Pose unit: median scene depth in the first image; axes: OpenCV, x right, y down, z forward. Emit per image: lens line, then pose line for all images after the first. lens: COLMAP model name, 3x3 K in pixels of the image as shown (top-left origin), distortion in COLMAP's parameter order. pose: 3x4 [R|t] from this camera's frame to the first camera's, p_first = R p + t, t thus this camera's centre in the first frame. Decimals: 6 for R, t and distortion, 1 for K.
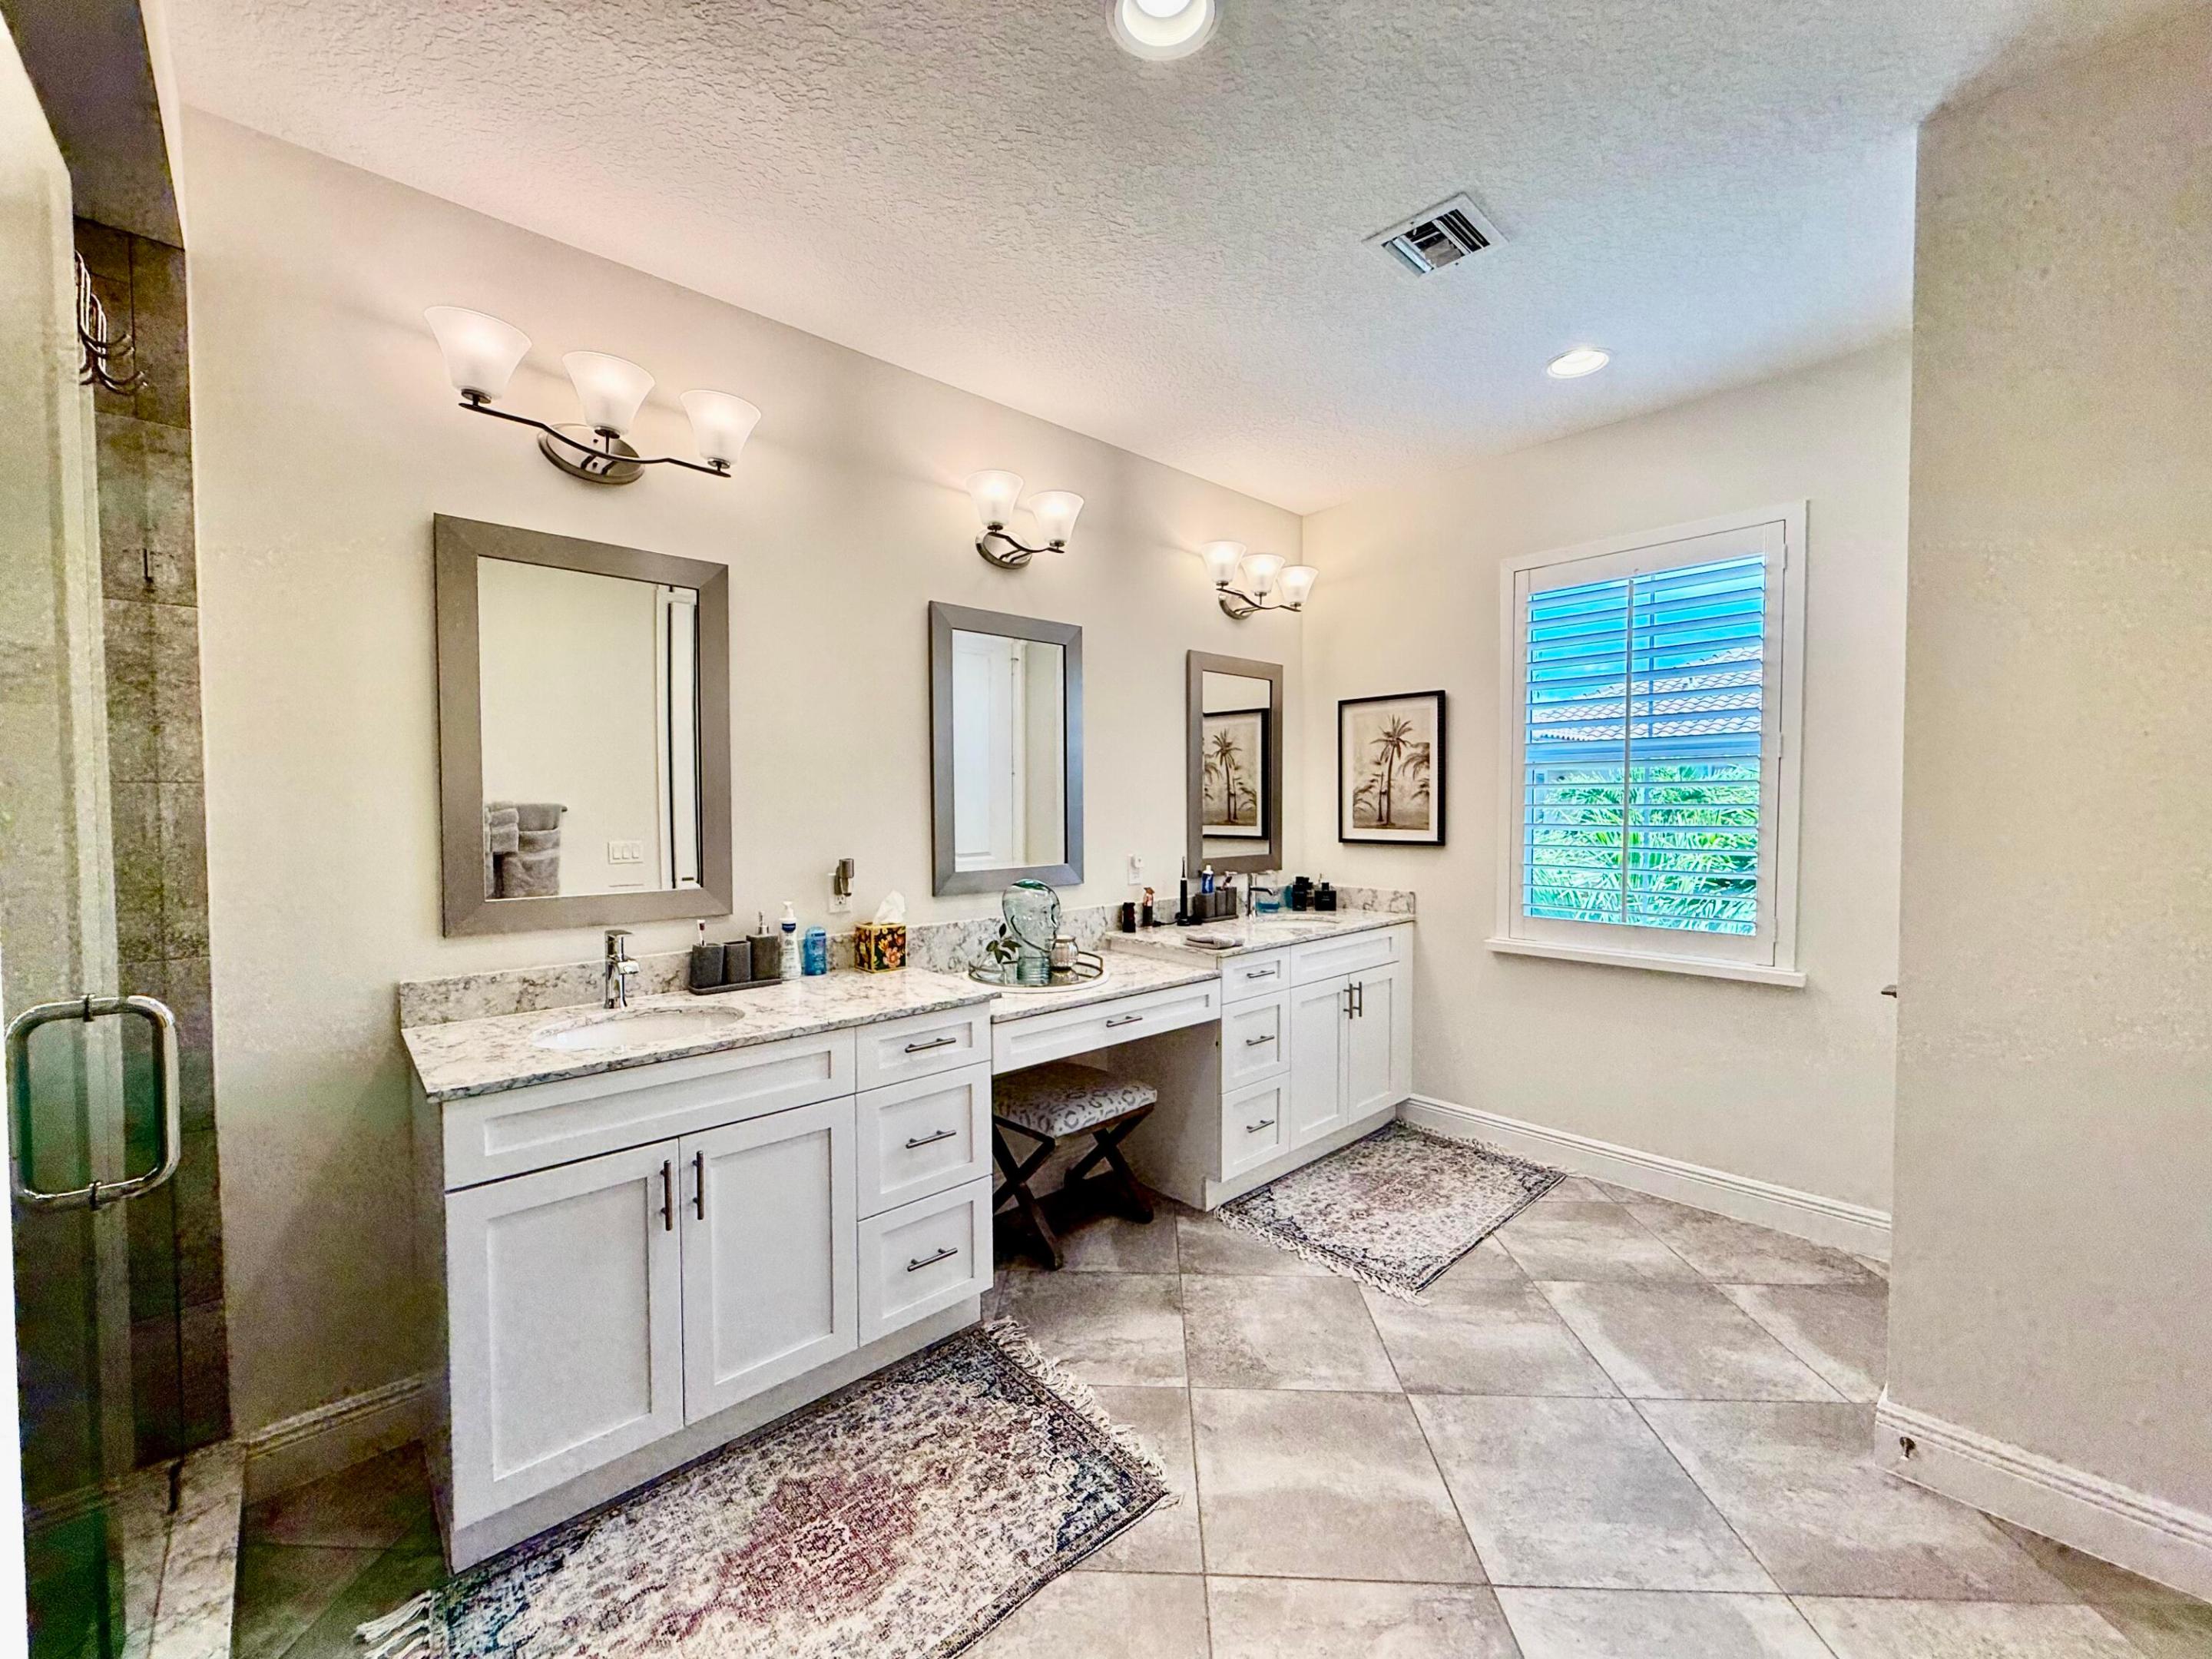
lens RADIAL K [[875.7, 0, 1104.9], [0, 875.7, 830.6], [0, 0, 1]] dist [0.001497, -0.000424]
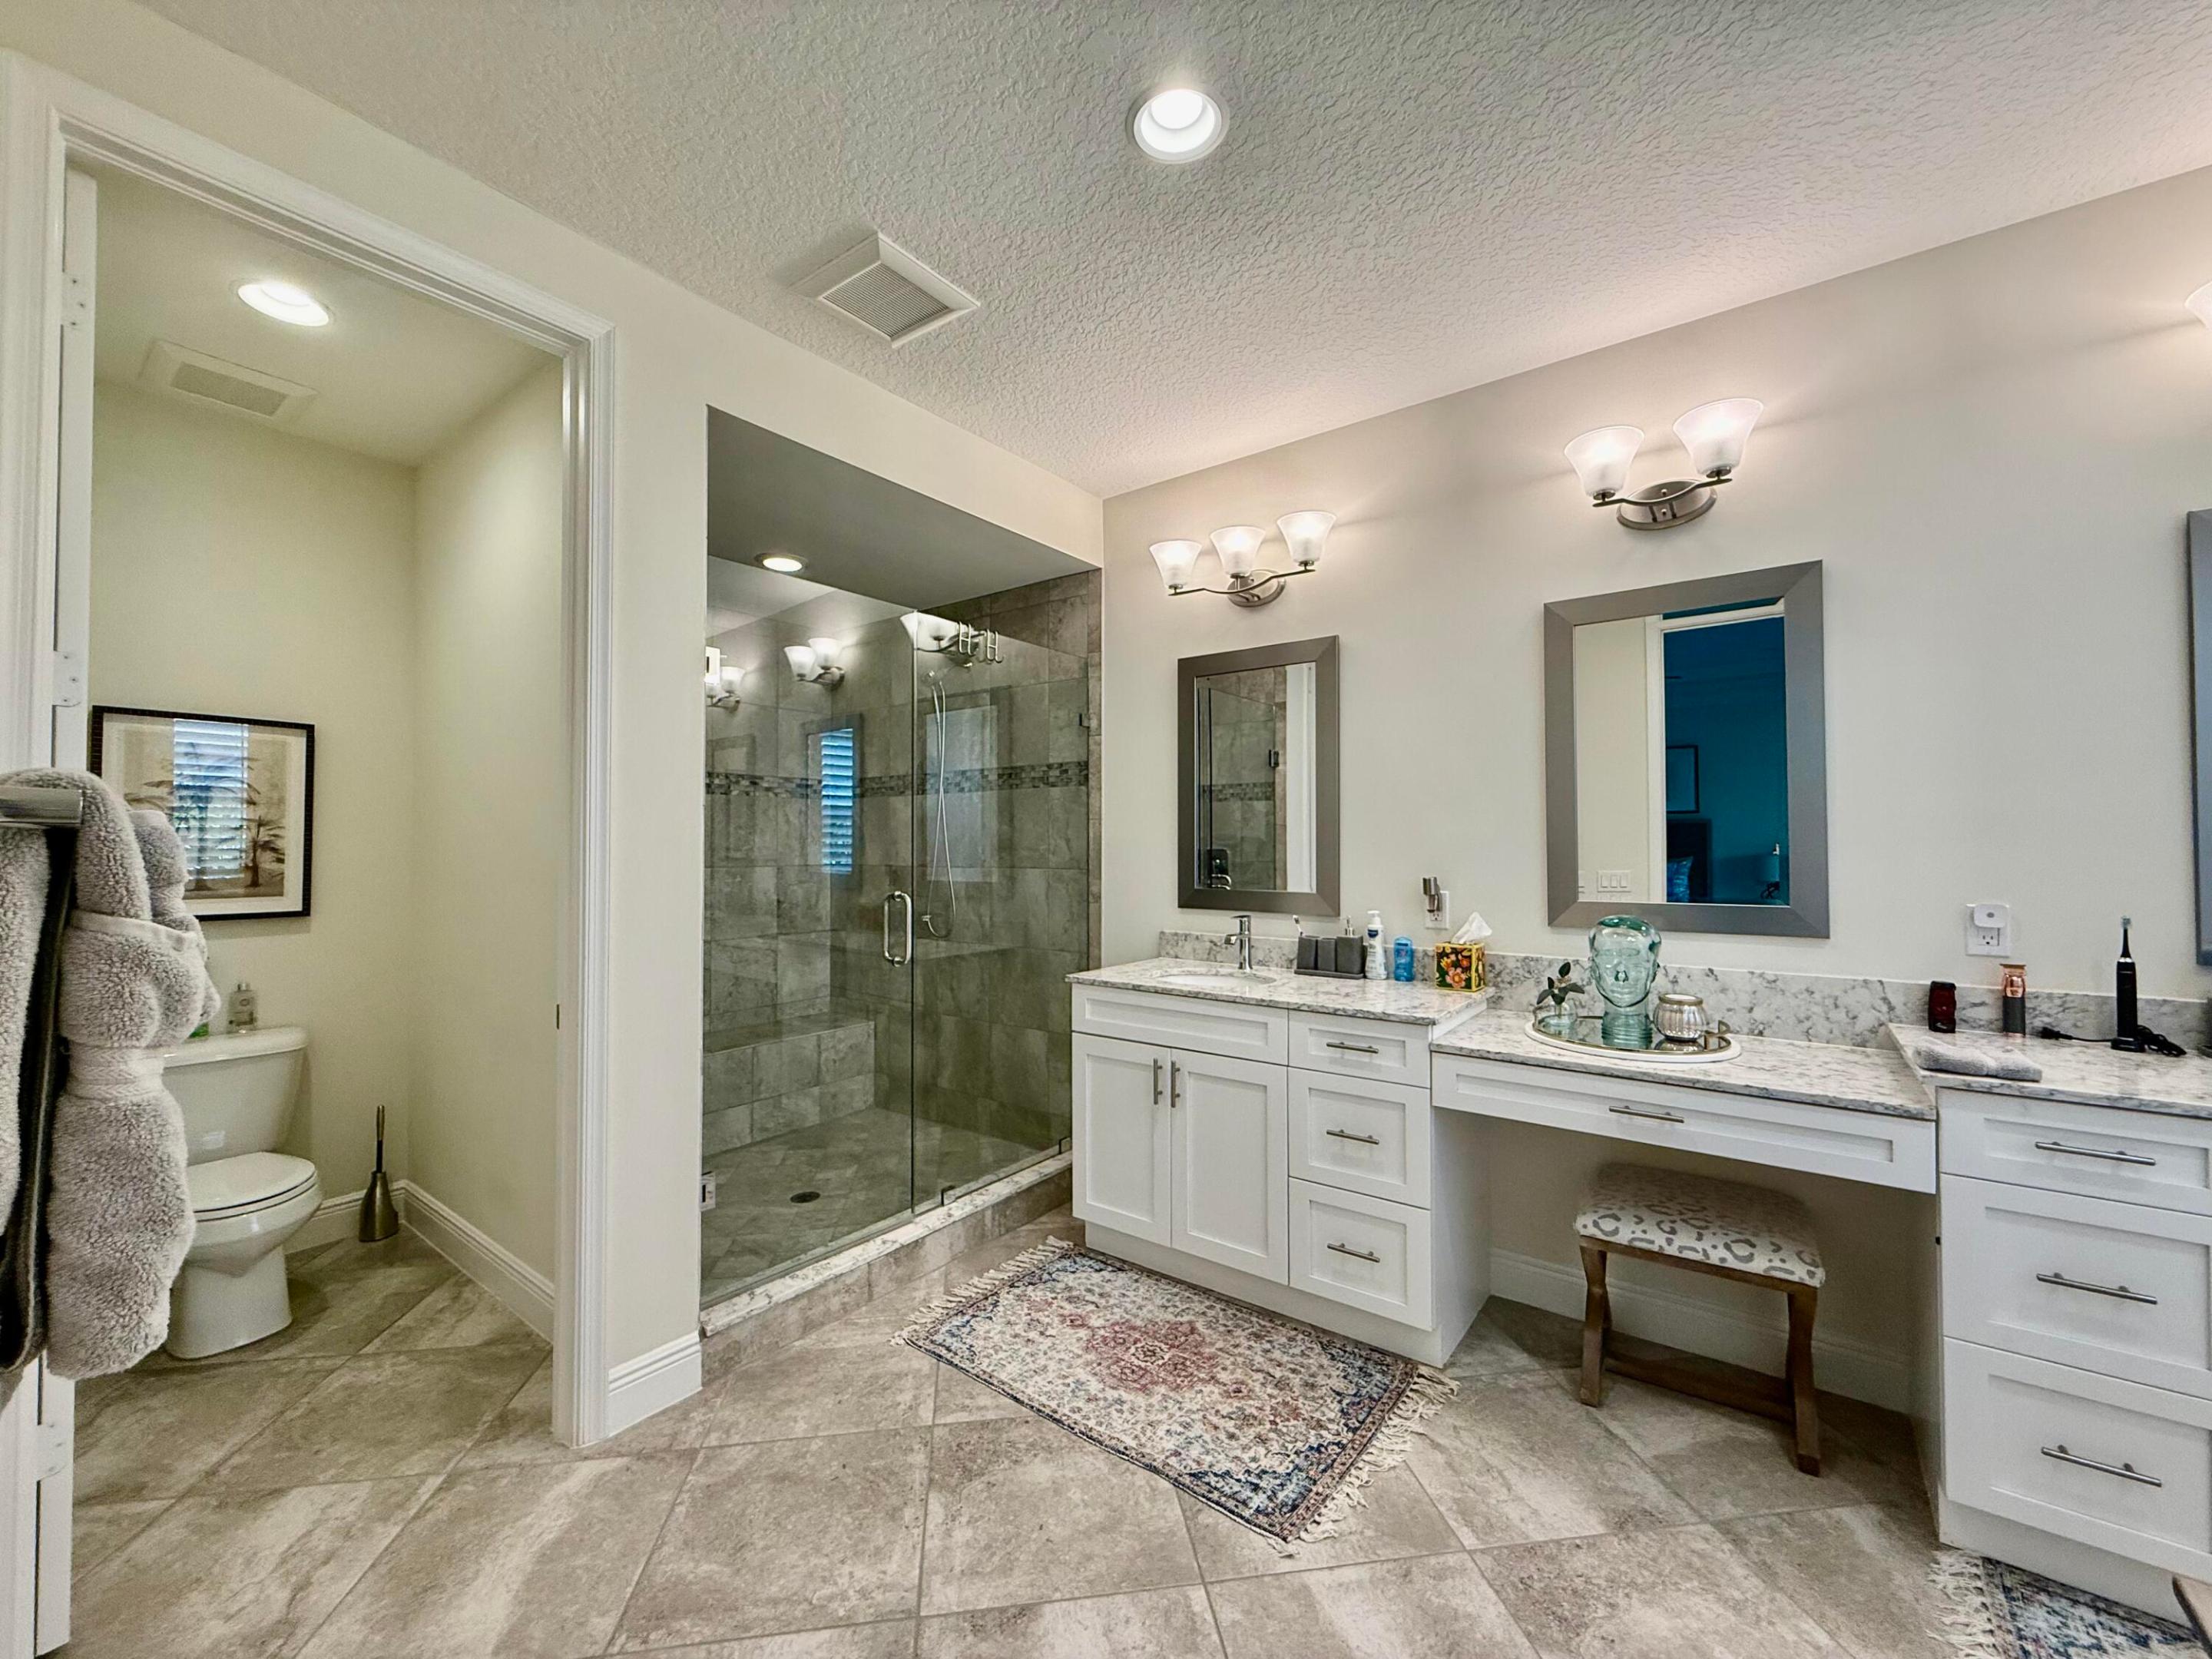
lens RADIAL K [[875.7, 0, 1105.7], [0, 875.7, 828.3], [0, 0, 1]] dist [0.001497, -0.000424]
pose [[0.186052, -0.015603, -0.982416, 0.862280], [-0.027483, 0.999400, -0.021078, 0.008174], [0.982155, 0.030921, 0.185512, 0.535158]]
